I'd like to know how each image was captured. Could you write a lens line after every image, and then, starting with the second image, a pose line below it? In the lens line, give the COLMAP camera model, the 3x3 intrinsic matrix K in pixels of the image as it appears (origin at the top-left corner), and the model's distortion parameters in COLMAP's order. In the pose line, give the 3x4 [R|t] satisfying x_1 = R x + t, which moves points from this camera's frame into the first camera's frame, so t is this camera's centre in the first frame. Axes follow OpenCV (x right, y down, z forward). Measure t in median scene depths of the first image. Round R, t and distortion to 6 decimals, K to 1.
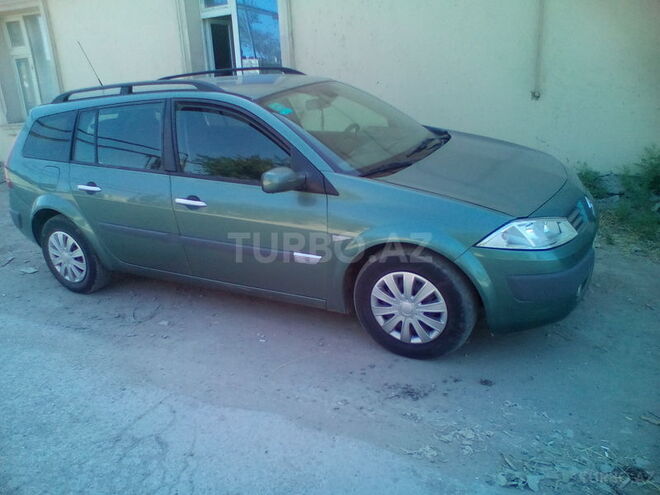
lens RADIAL K [[535.9, 0, 319.1], [0, 535.9, 257.9], [0, 0, 1]] dist [-0.033908, 0.013213]
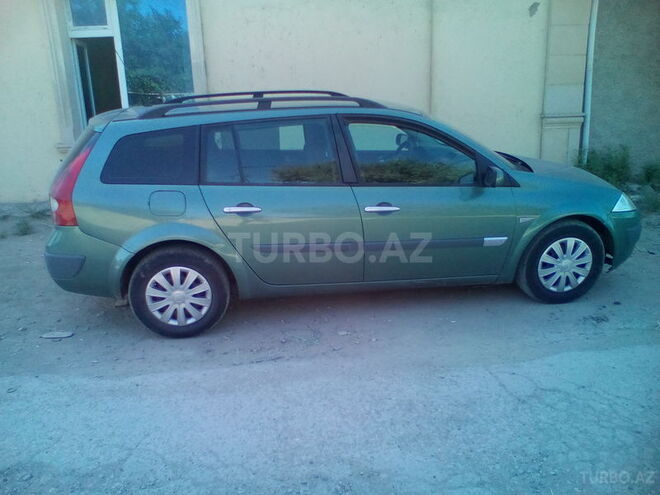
lens RADIAL K [[535.9, 0, 326.7], [0, 535.9, 249.4], [0, 0, 1]] dist [-0.033908, 0.013213]
pose [[0.796953, -0.124739, 0.591022, -1.063387], [0.175907, 0.983964, -0.029526, -0.012867], [-0.577861, 0.127496, 0.806115, 0.228166]]
